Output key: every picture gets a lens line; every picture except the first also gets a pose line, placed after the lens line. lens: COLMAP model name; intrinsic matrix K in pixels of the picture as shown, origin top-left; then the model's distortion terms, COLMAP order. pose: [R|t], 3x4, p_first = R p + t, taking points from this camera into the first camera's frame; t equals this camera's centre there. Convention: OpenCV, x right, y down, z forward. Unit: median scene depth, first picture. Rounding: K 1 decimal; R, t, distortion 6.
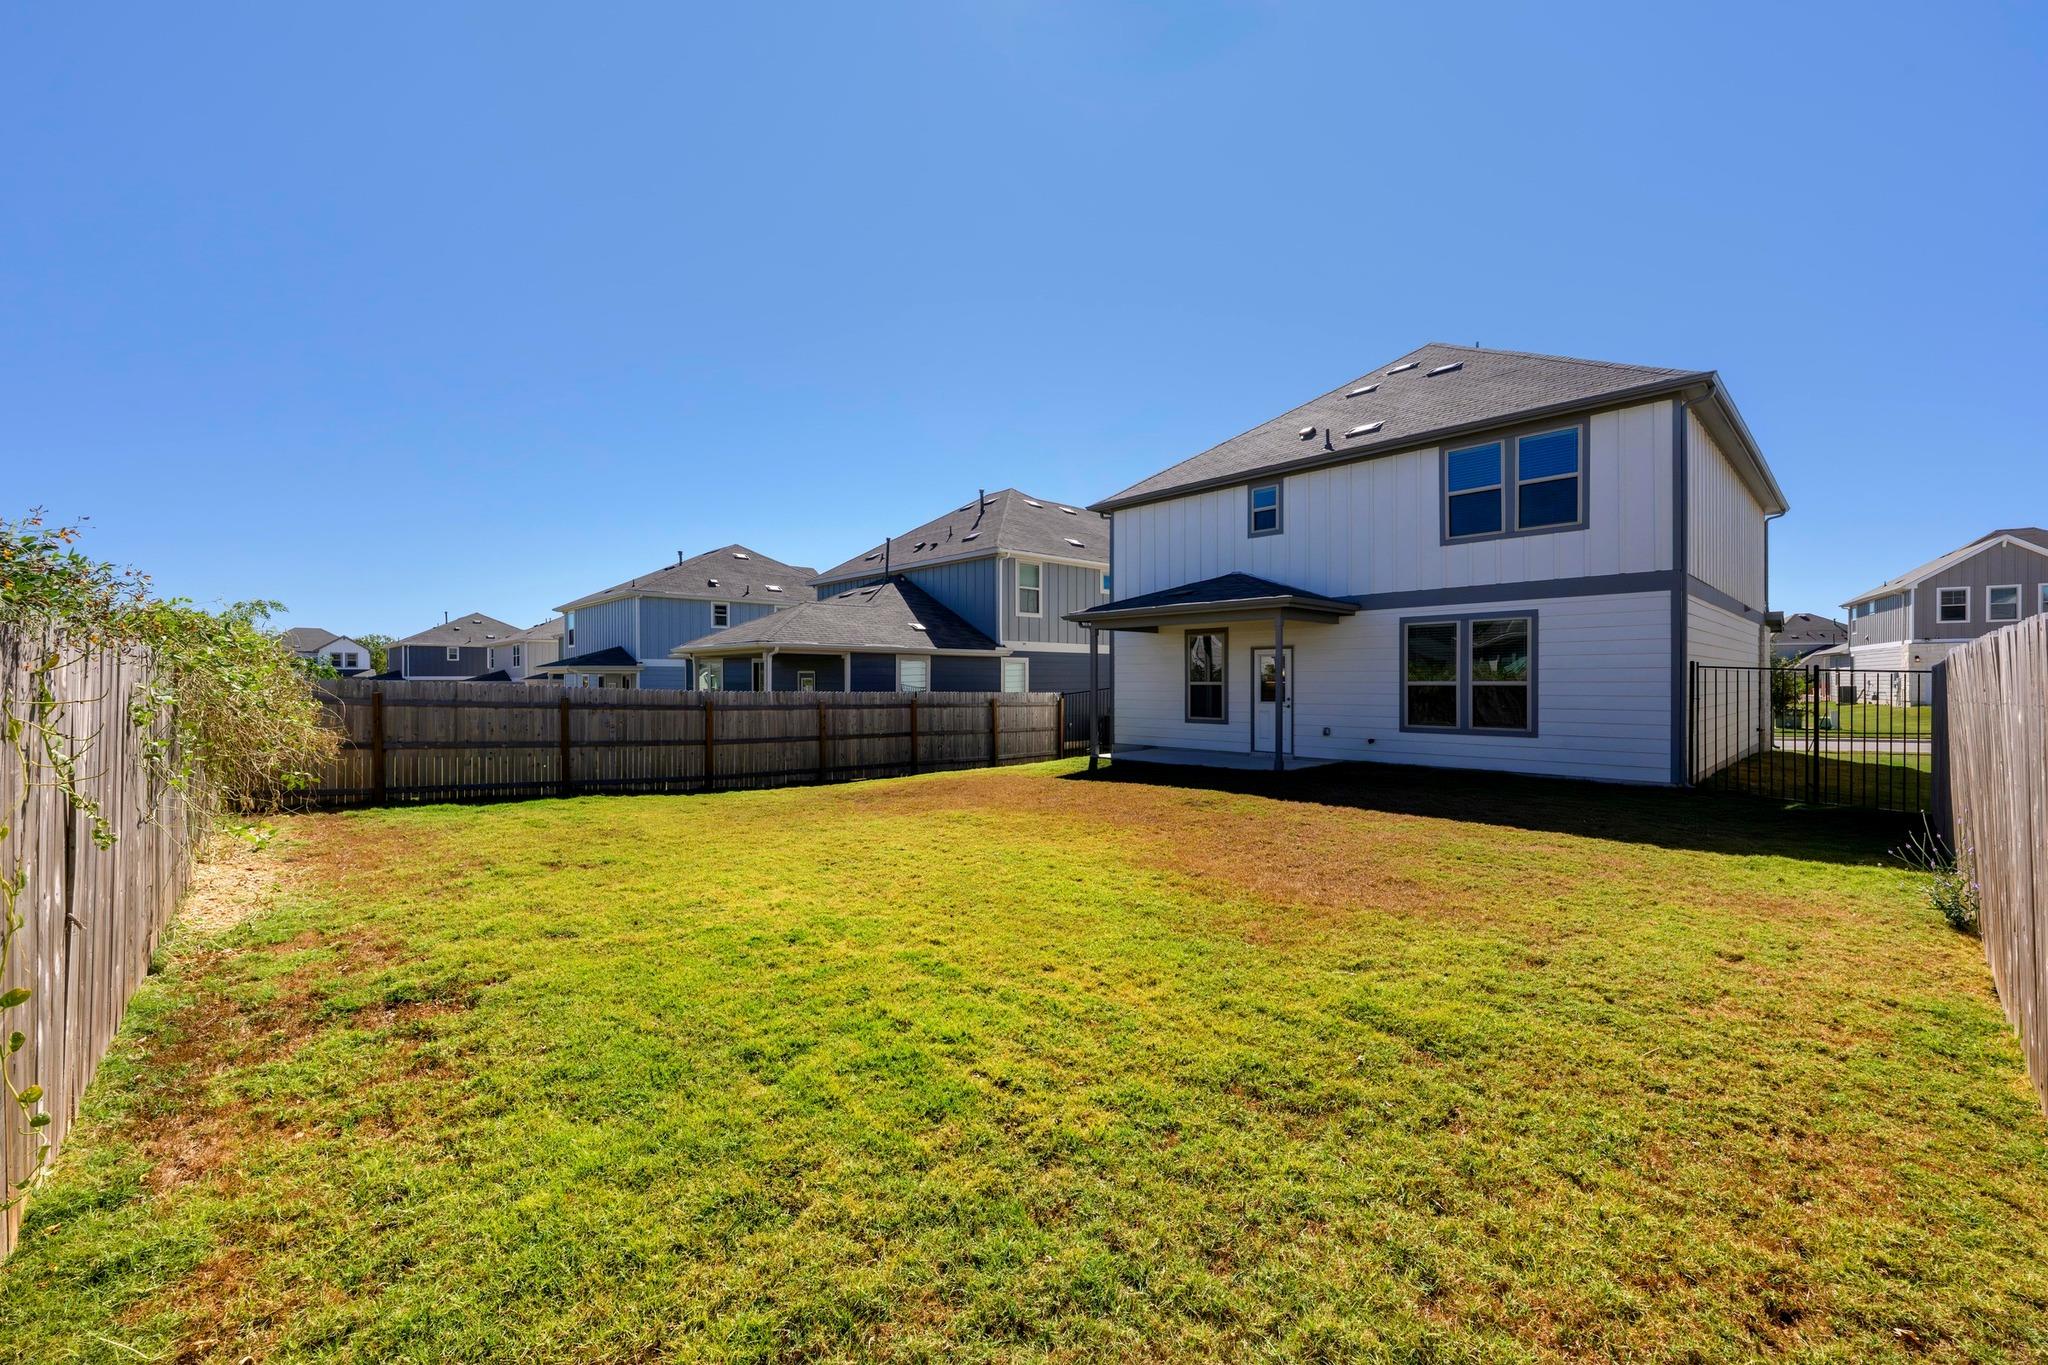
lens RADIAL K [[811.9, 0, 1023.5], [0, 811.9, 676.3], [0, 0, 1]] dist [0.001033, 0.000253]
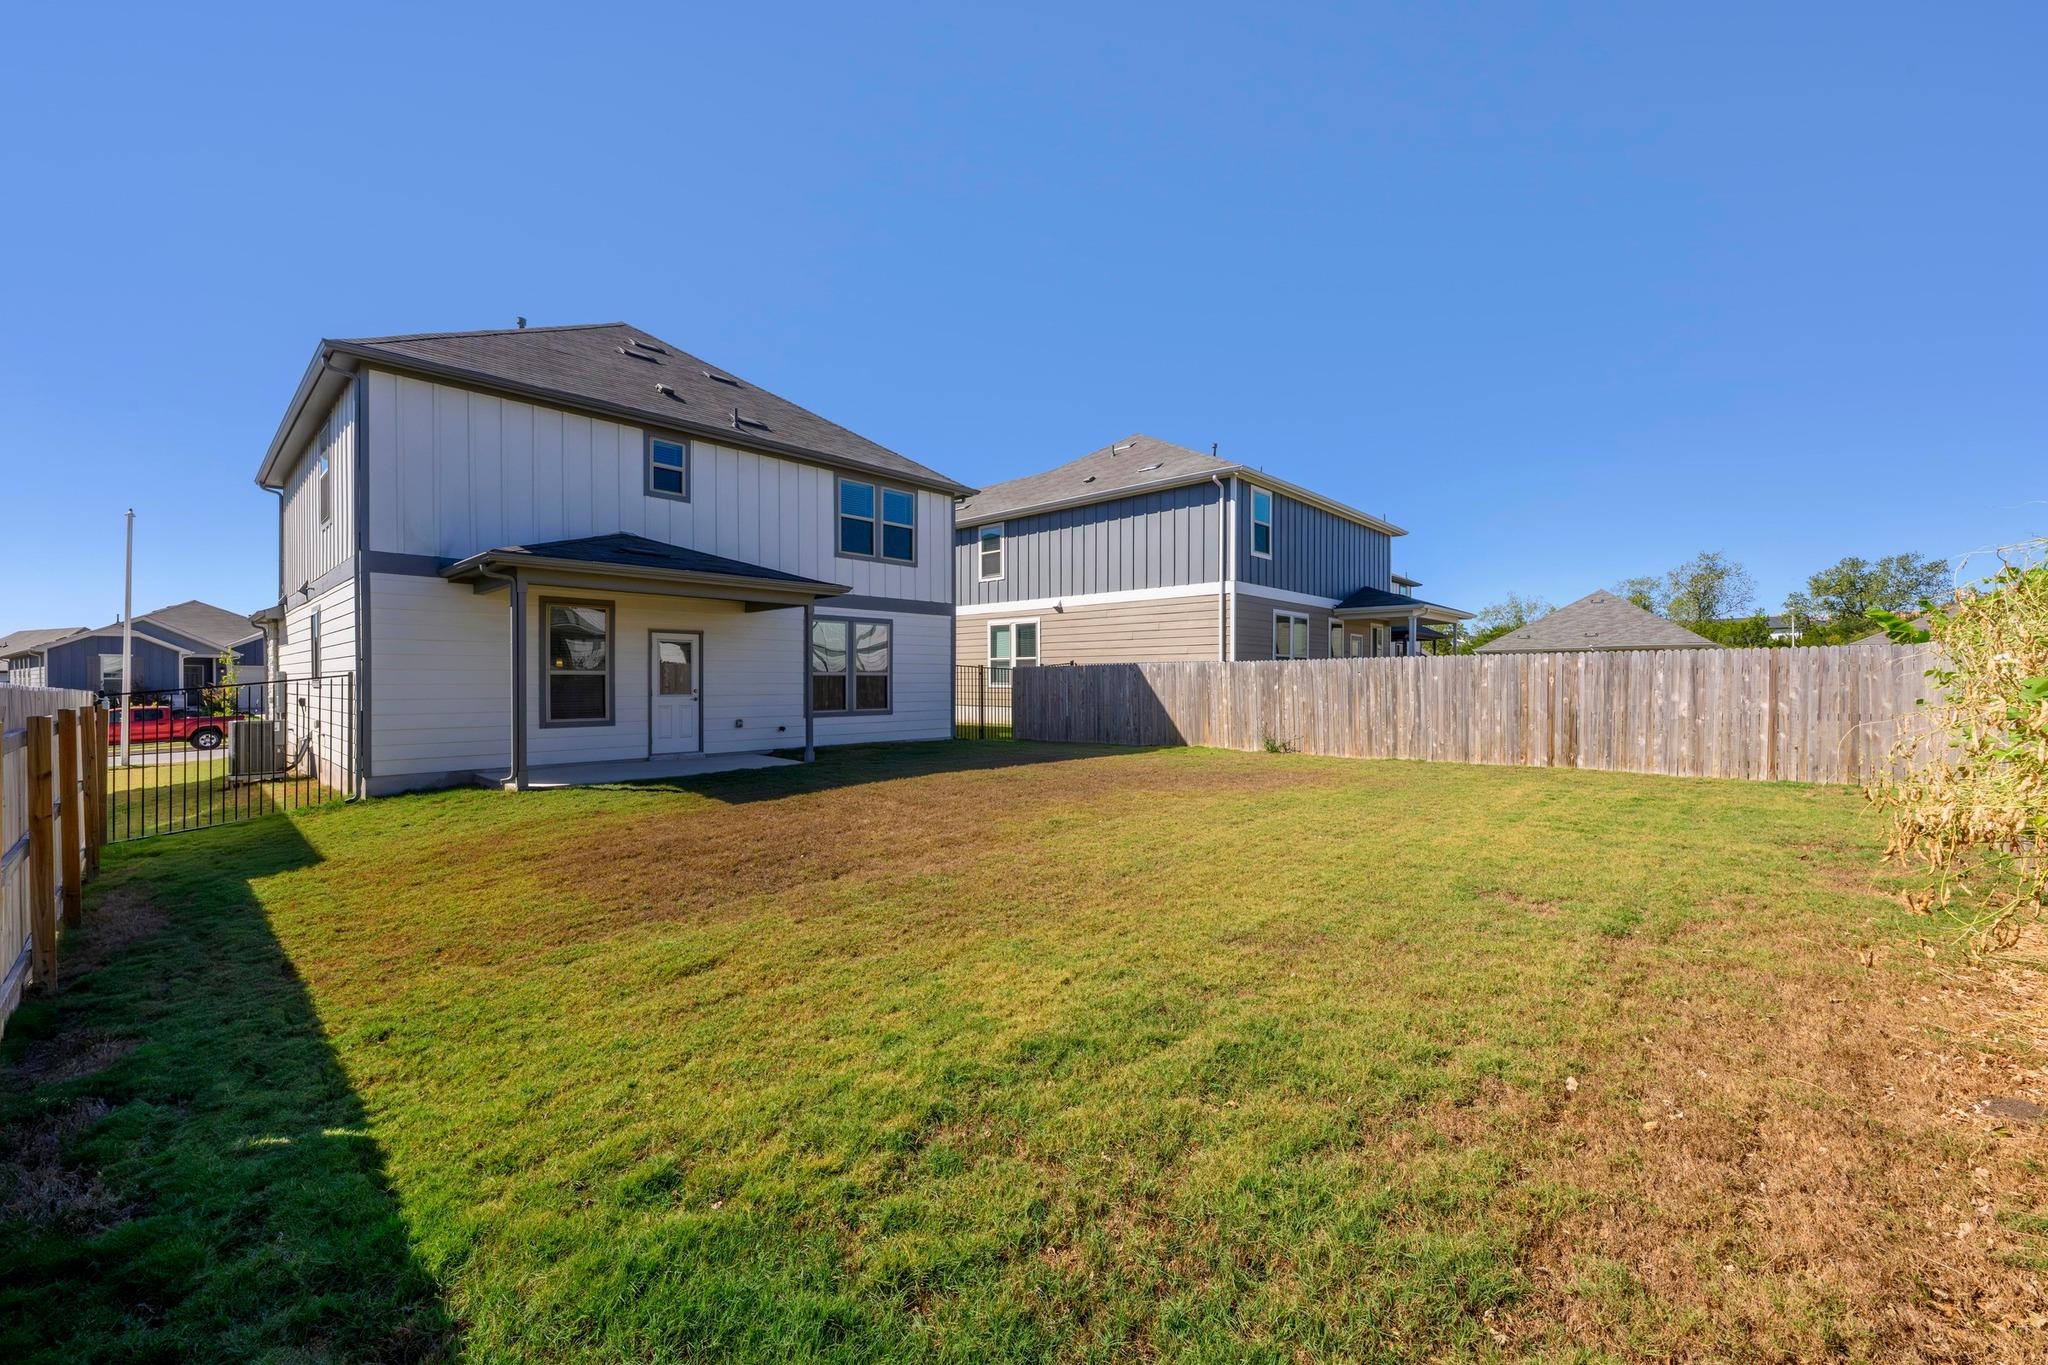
lens RADIAL K [[811.9, 0, 1030.2], [0, 811.9, 686.0], [0, 0, 1]] dist [0.001033, 0.000253]
pose [[-0.068116, -0.005814, 0.997660, -0.575328], [-0.006127, 0.999967, 0.005409, 0.015237], [-0.997659, -0.005744, -0.068150, 0.678875]]
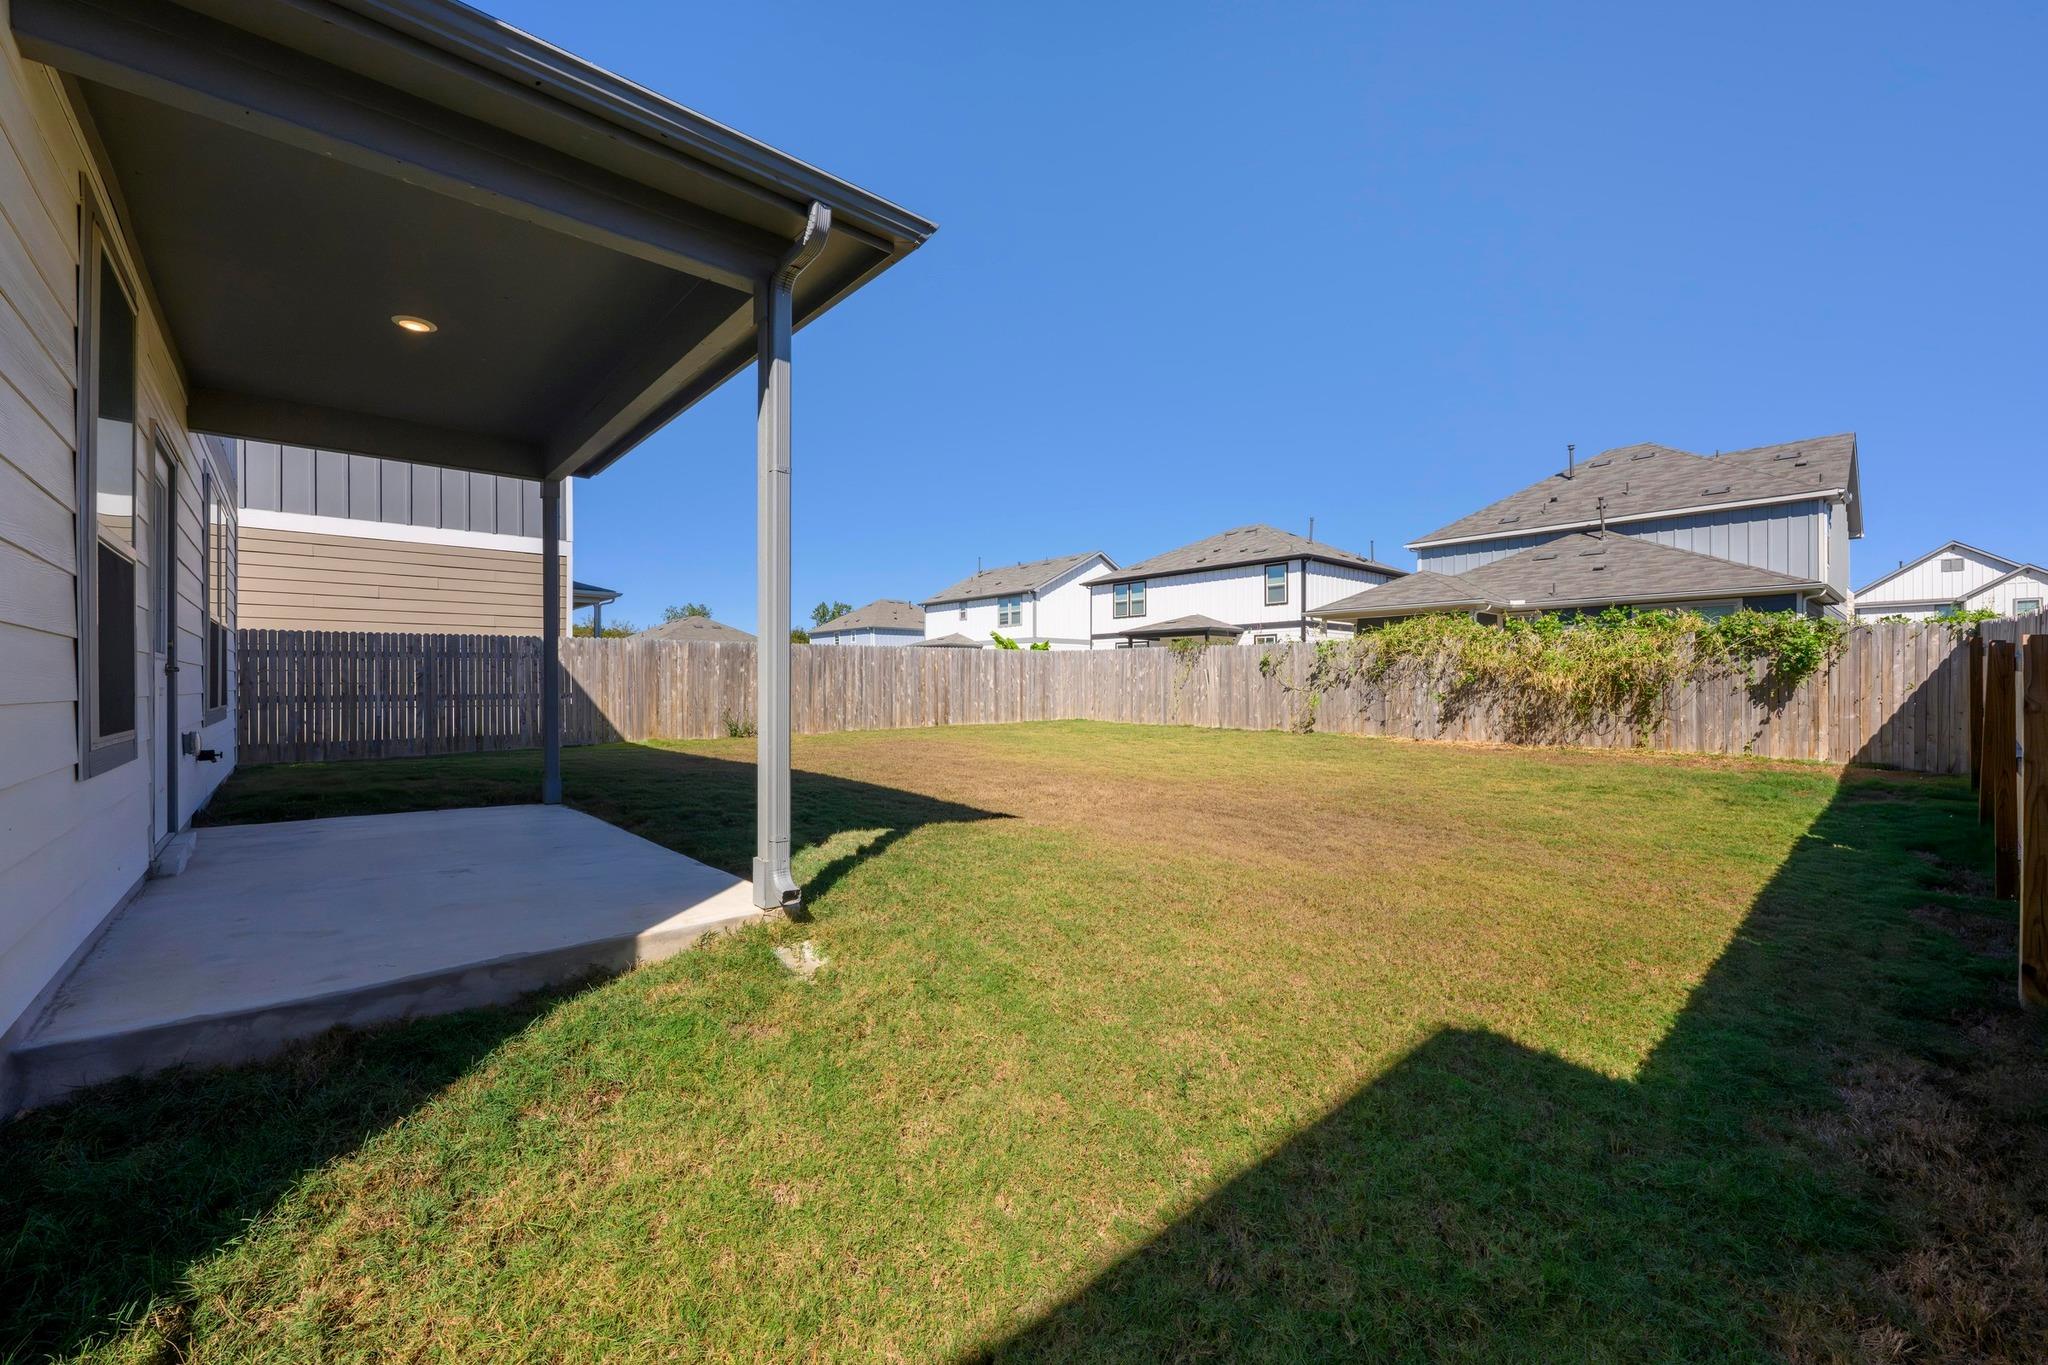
lens RADIAL K [[811.9, 0, 1017.1], [0, 811.9, 685.1], [0, 0, 1]] dist [0.001033, 0.000253]
pose [[-0.999434, -0.000236, 0.033625, 0.229107], [-0.000316, 0.999997, -0.002355, 0.048413], [-0.033624, -0.002364, -0.999432, 1.454669]]
